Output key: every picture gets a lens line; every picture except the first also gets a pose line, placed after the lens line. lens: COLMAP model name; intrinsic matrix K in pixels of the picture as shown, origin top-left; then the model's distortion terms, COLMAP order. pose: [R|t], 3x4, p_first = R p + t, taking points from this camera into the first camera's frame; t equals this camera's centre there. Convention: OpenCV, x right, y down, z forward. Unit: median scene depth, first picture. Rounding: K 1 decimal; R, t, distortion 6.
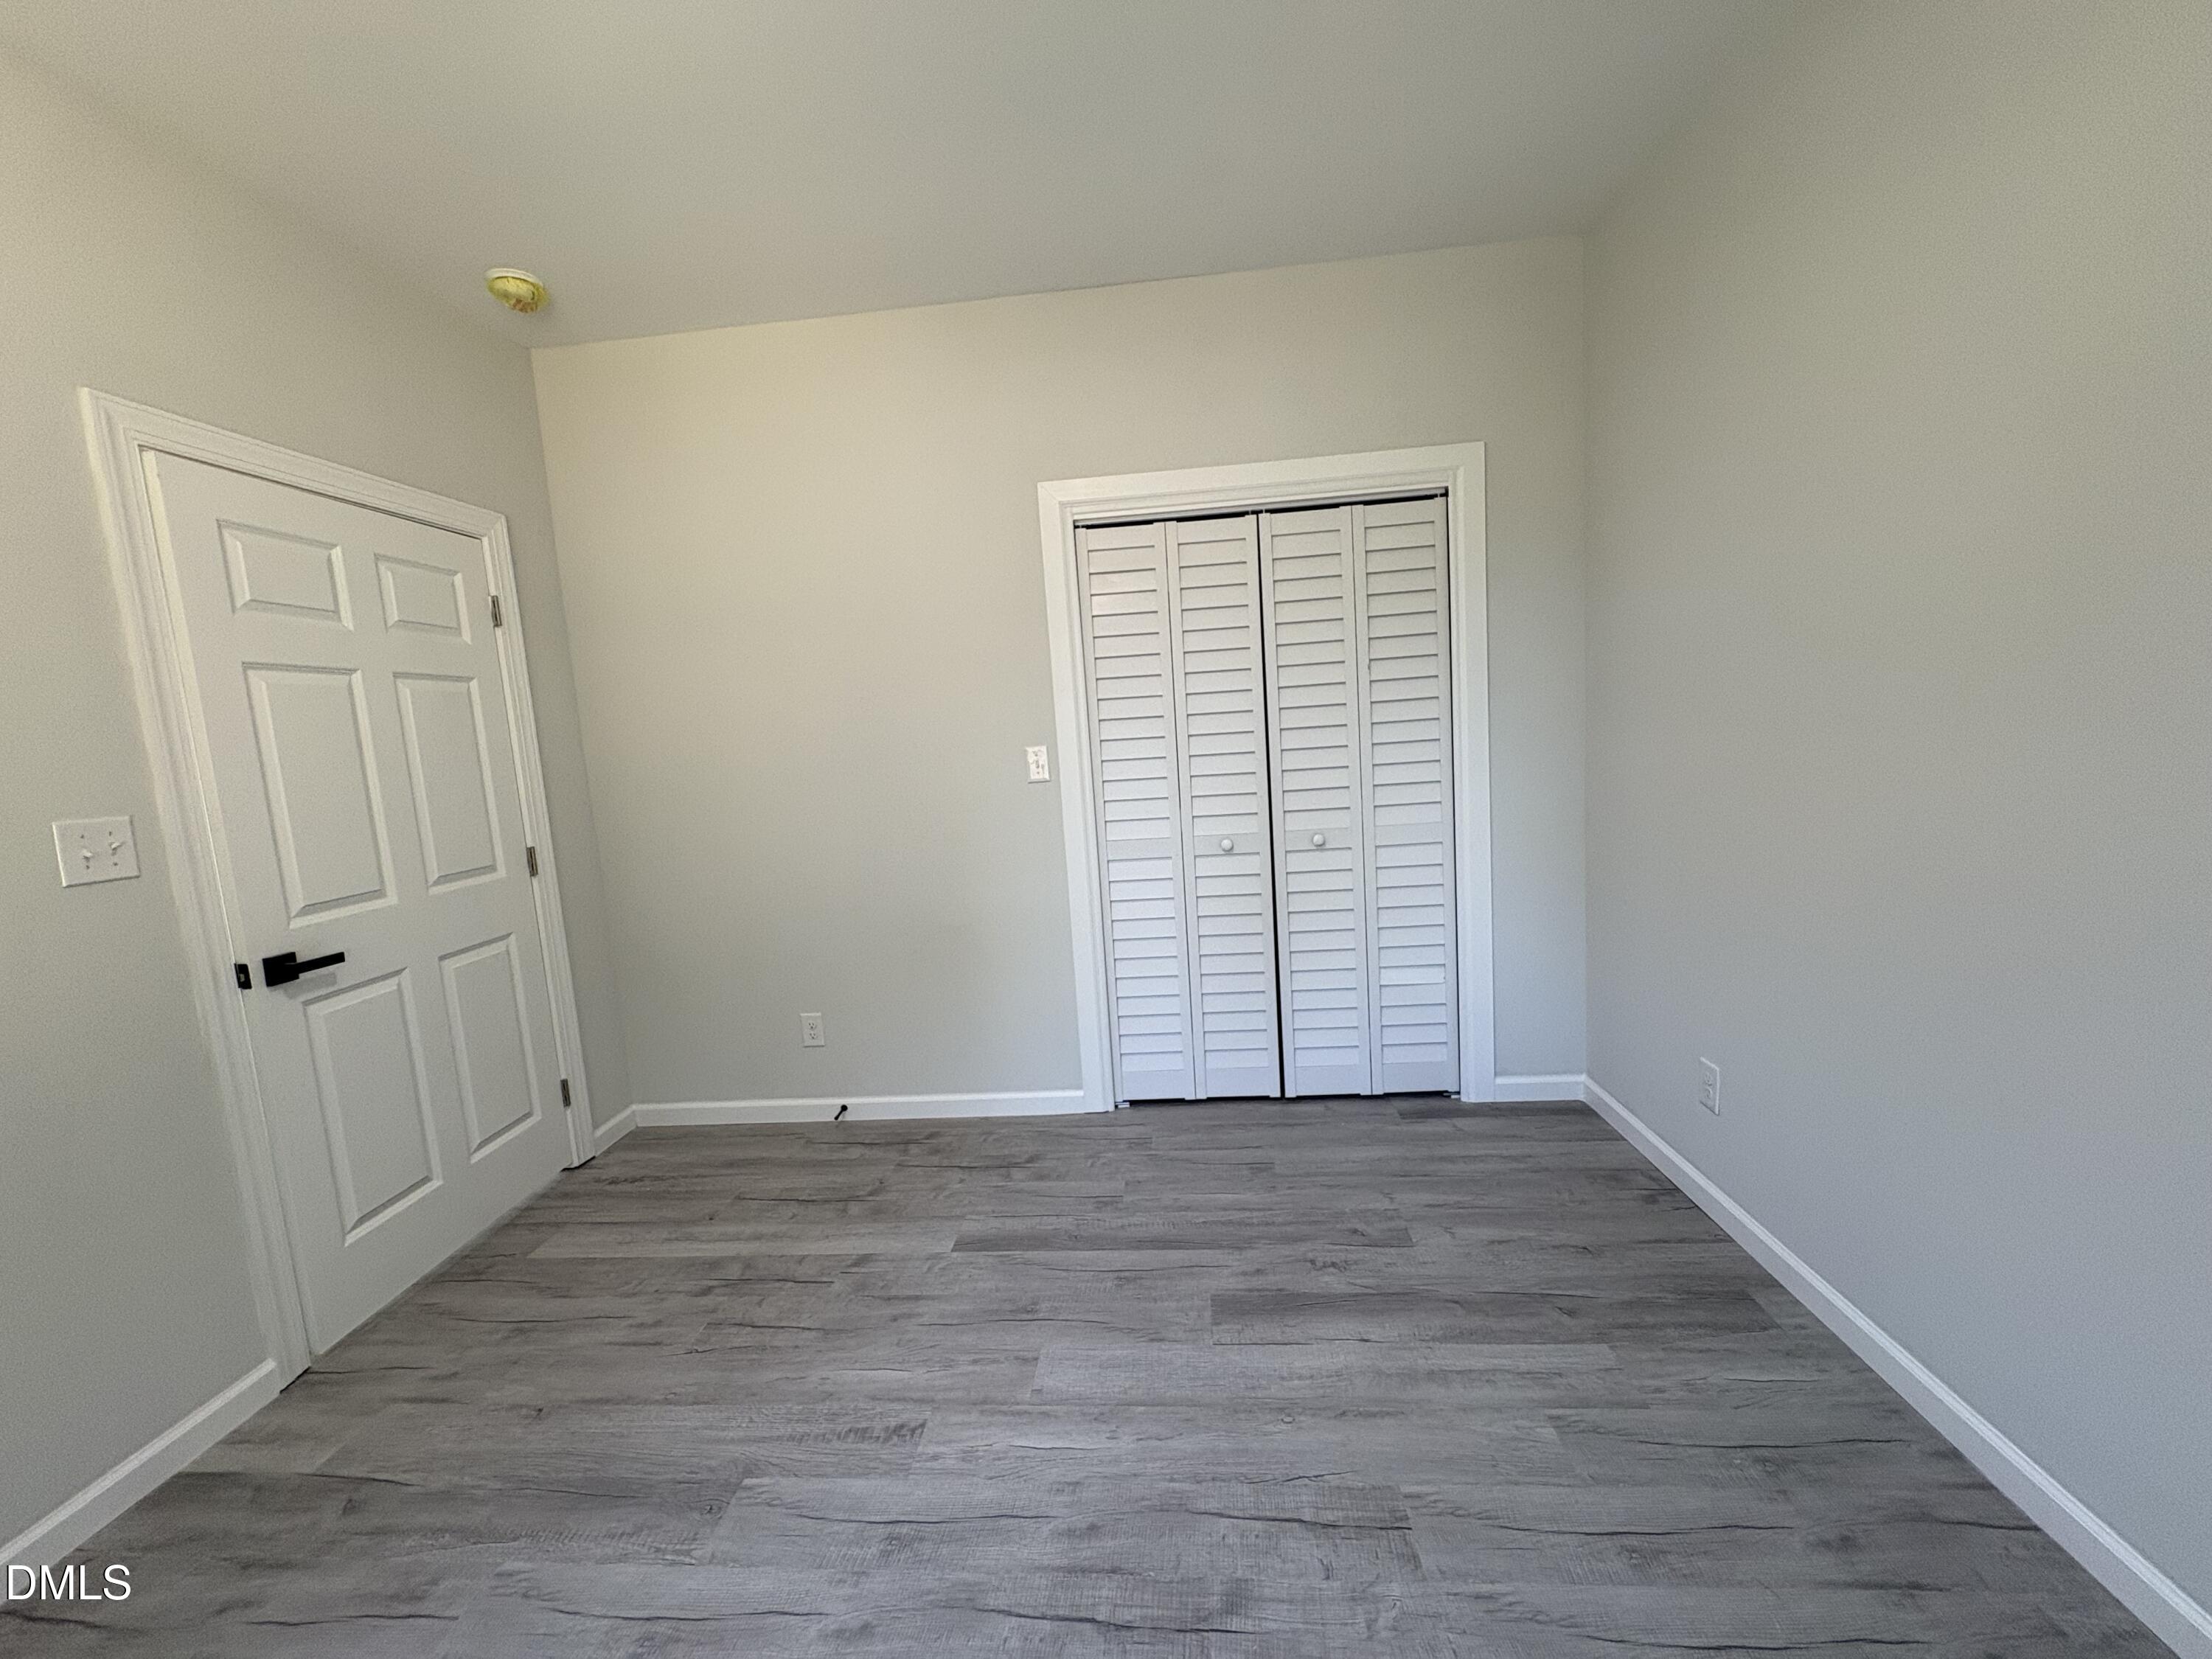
lens RADIAL K [[880.5, 0, 1106.0], [0, 880.5, 829.5], [0, 0, 1]] dist [-0.000014, 0.000382]
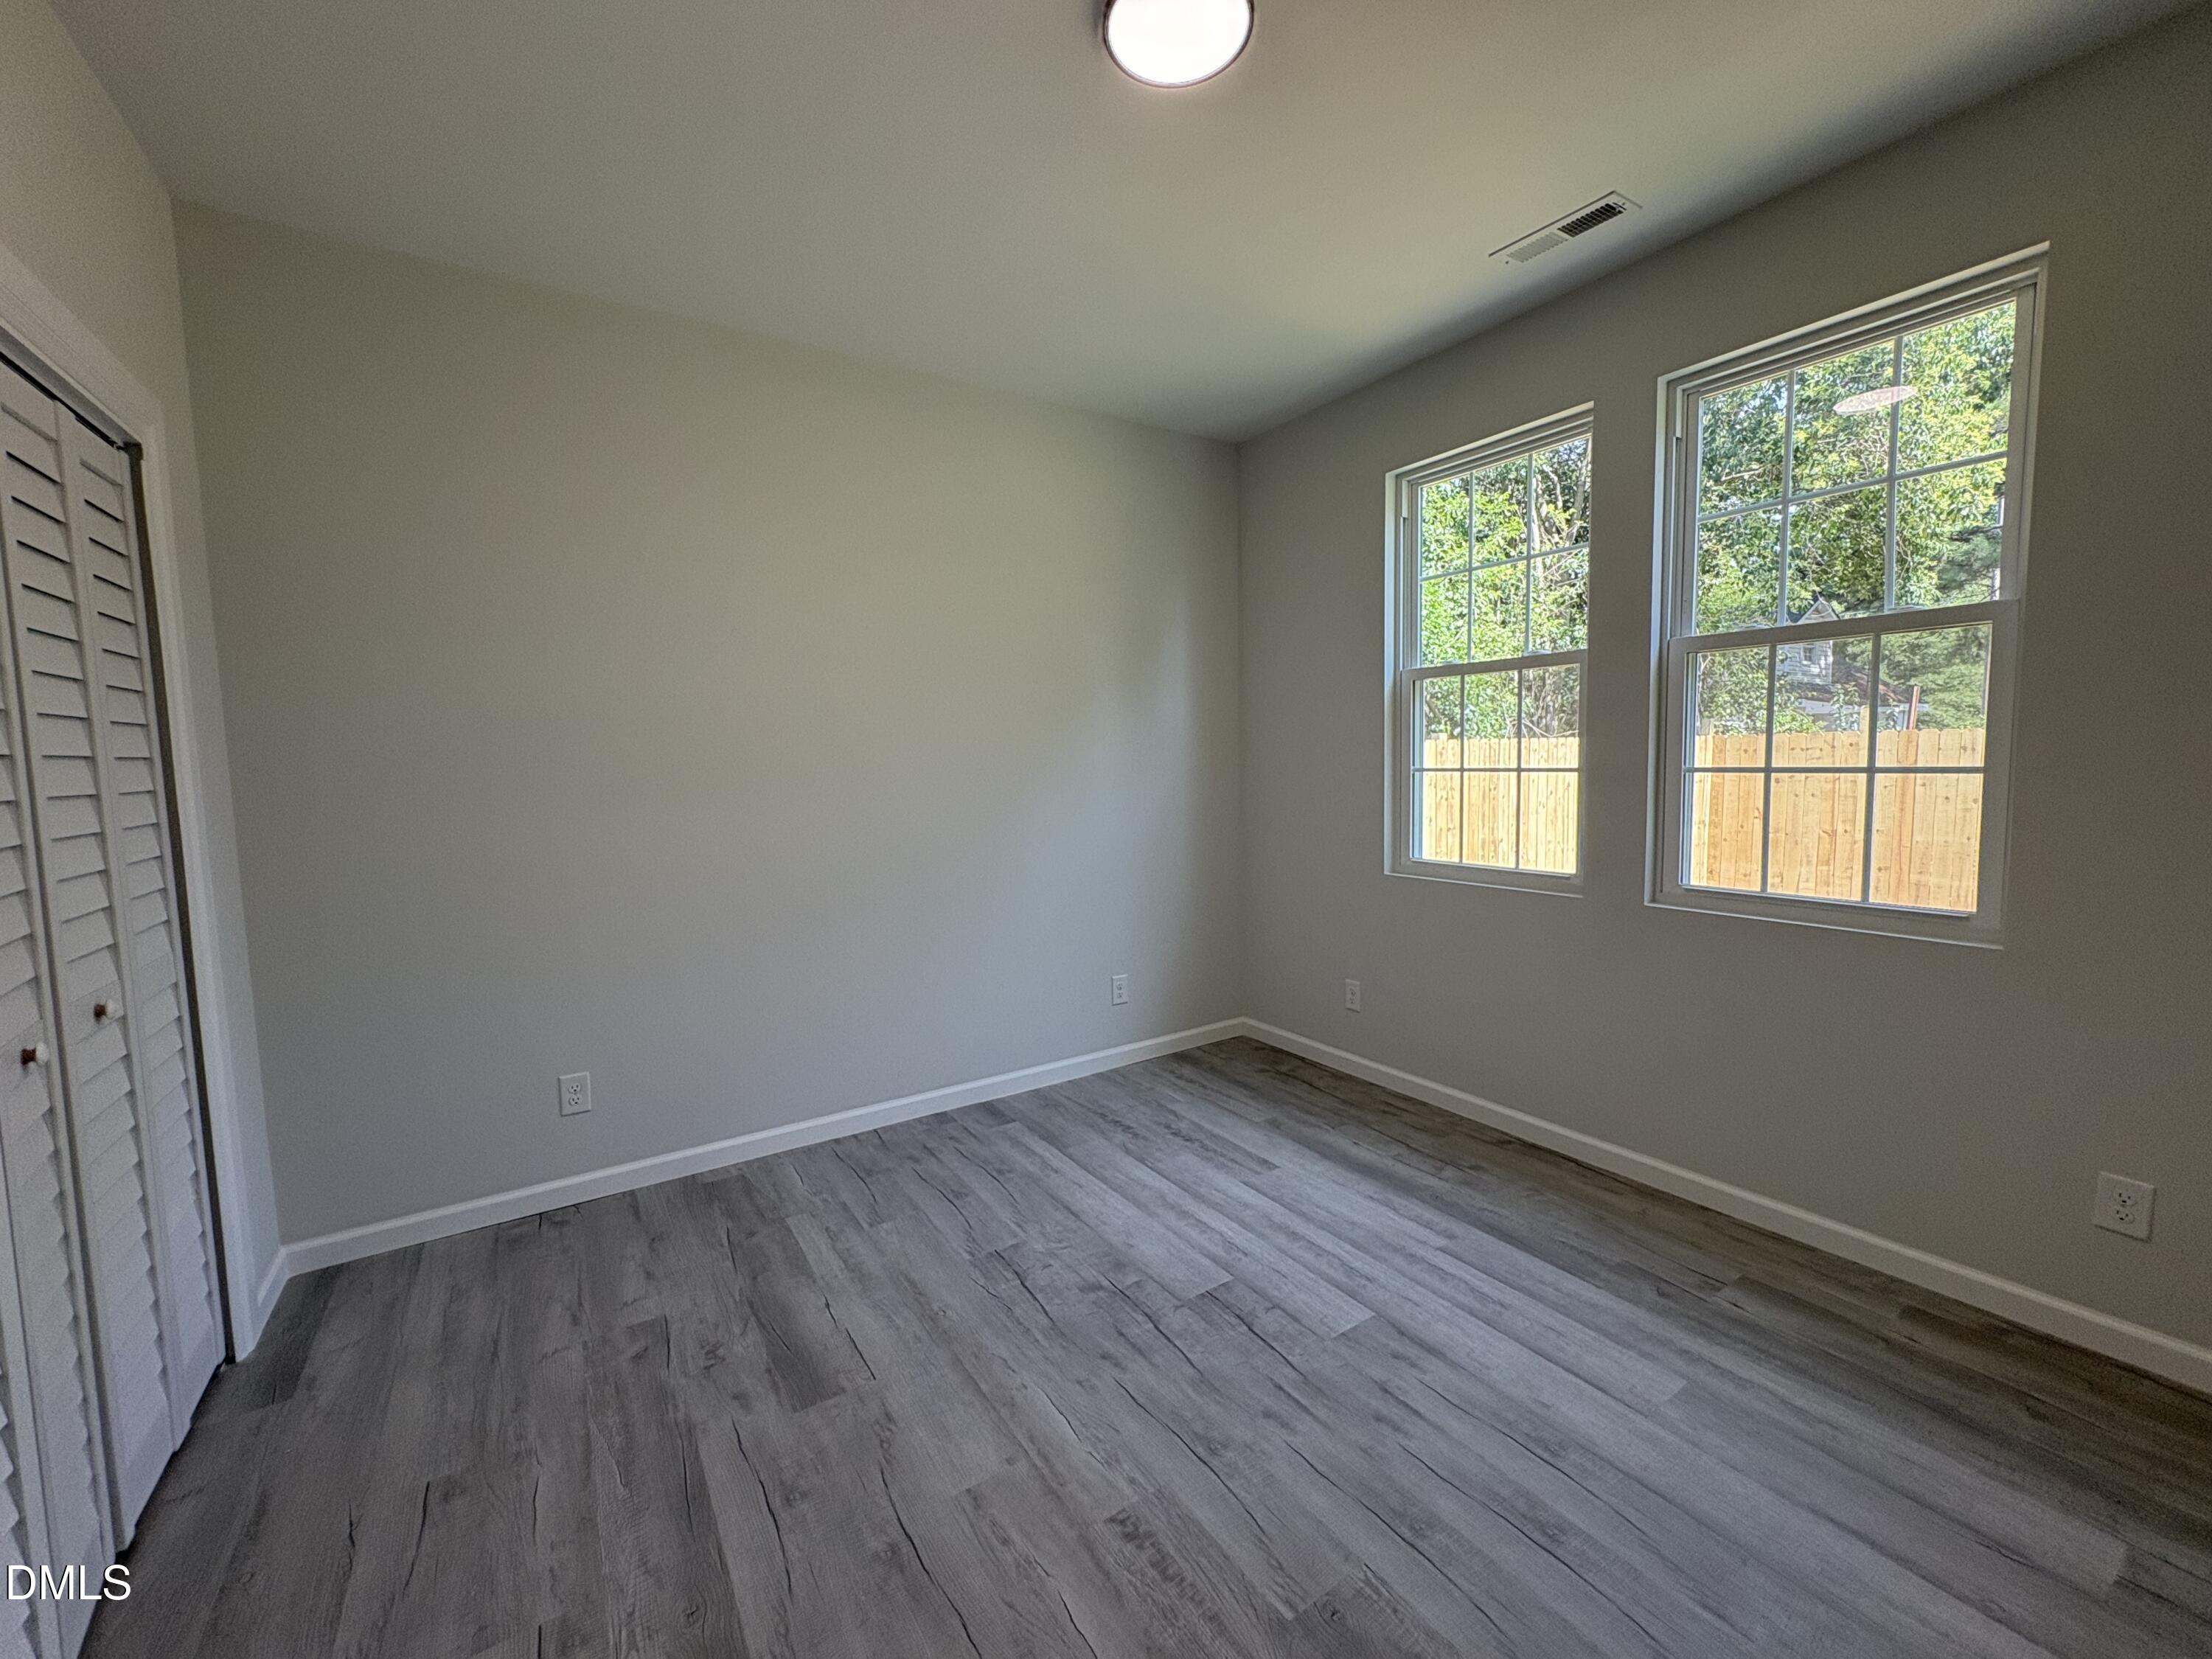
lens RADIAL K [[883.7, 0, 1106.0], [0, 883.7, 829.5], [0, 0, 1]] dist [0.000231, 0.000143]
pose [[-0.609786, 0.013982, 0.792443, -0.691427], [0.154802, 0.982688, 0.101782, -0.071342], [-0.777302, 0.184737, -0.601394, 1.063525]]
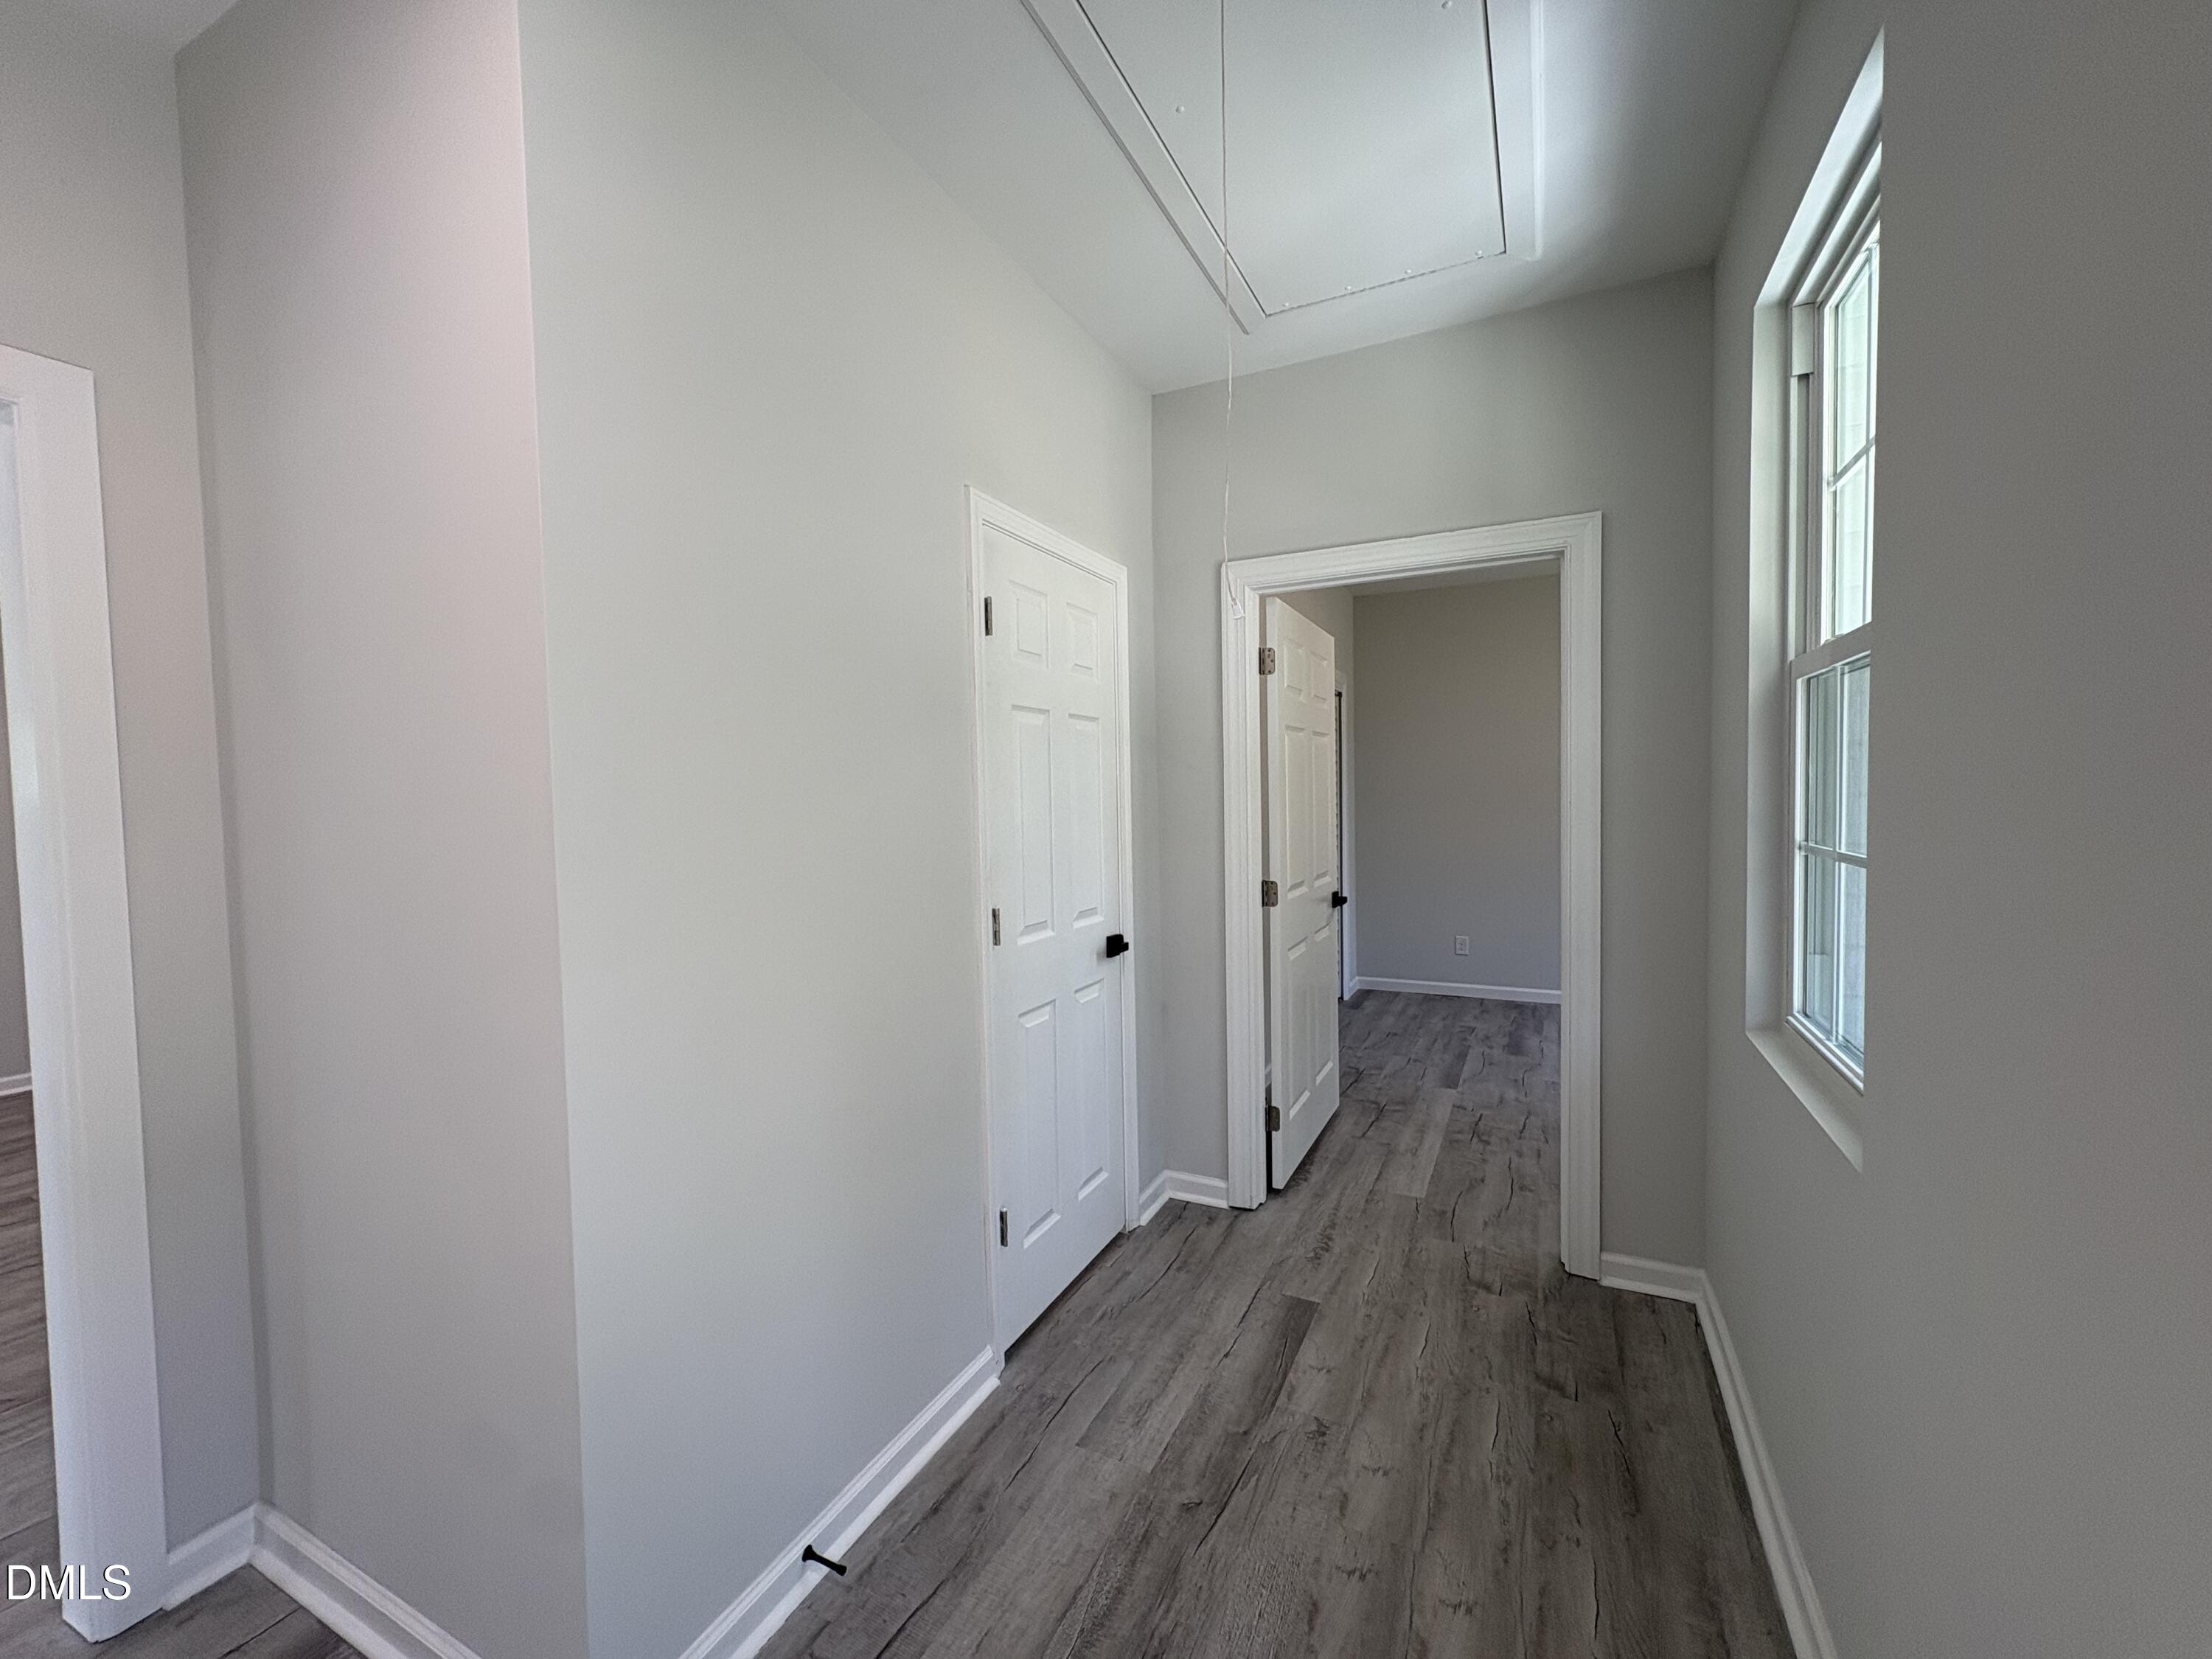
lens RADIAL K [[880.5, 0, 1106.0], [0, 880.5, 829.5], [0, 0, 1]] dist [-0.000014, 0.000382]
pose [[0.373300, 0.022312, 0.927442, -2.076617], [0.103503, 0.992468, -0.065536, 0.010488], [-0.921919, 0.120457, 0.368179, 0.942094]]
